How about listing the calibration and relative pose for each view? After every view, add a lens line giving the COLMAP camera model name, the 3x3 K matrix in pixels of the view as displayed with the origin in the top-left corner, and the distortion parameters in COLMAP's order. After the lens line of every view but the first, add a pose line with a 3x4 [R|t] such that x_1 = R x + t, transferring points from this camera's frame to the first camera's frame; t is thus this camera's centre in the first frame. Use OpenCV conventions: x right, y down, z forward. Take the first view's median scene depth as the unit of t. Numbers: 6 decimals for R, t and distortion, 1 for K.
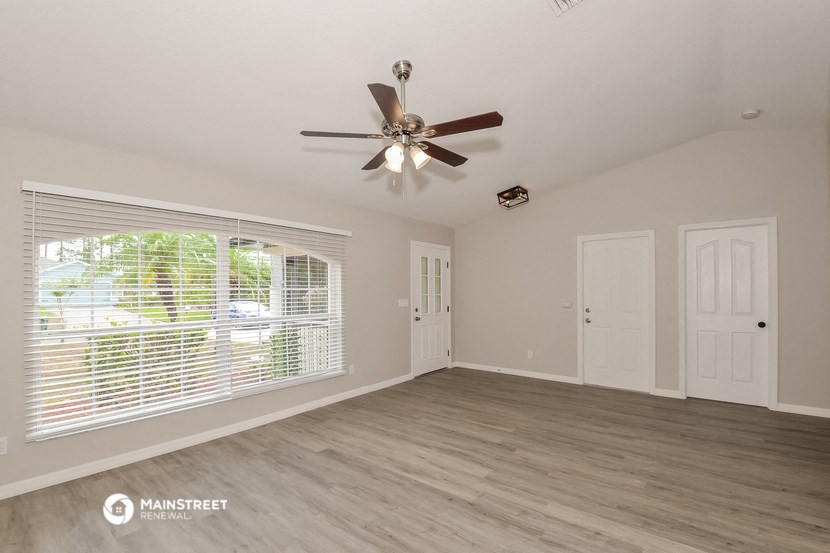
lens RADIAL K [[373.5, 0, 417.9], [0, 373.5, 277.5], [0, 0, 1]] dist [0.013087, -0.000077]
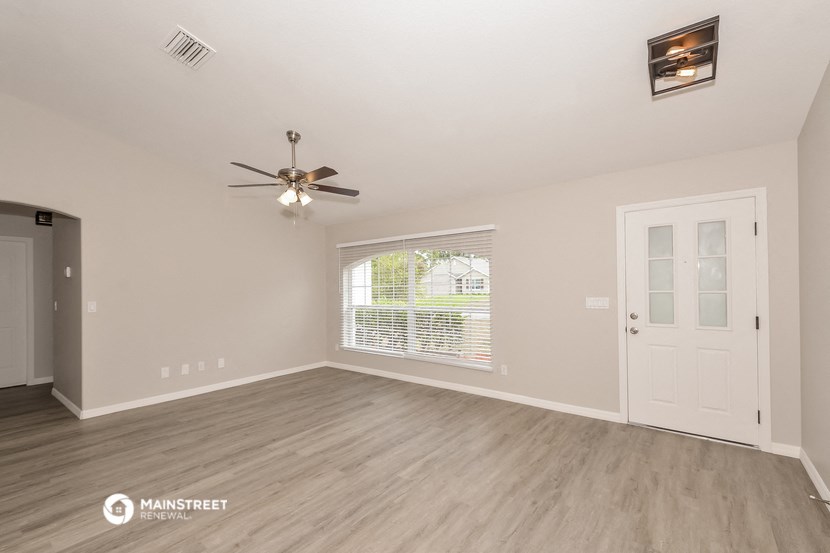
lens RADIAL K [[373.5, 0, 416.9], [0, 373.5, 283.4], [0, 0, 1]] dist [0.013087, -0.000077]
pose [[0.008387, -0.008115, -0.999932, 0.948065], [0.037078, 0.999282, -0.007799, 0.041435], [0.999277, -0.037010, 0.008682, 1.002783]]
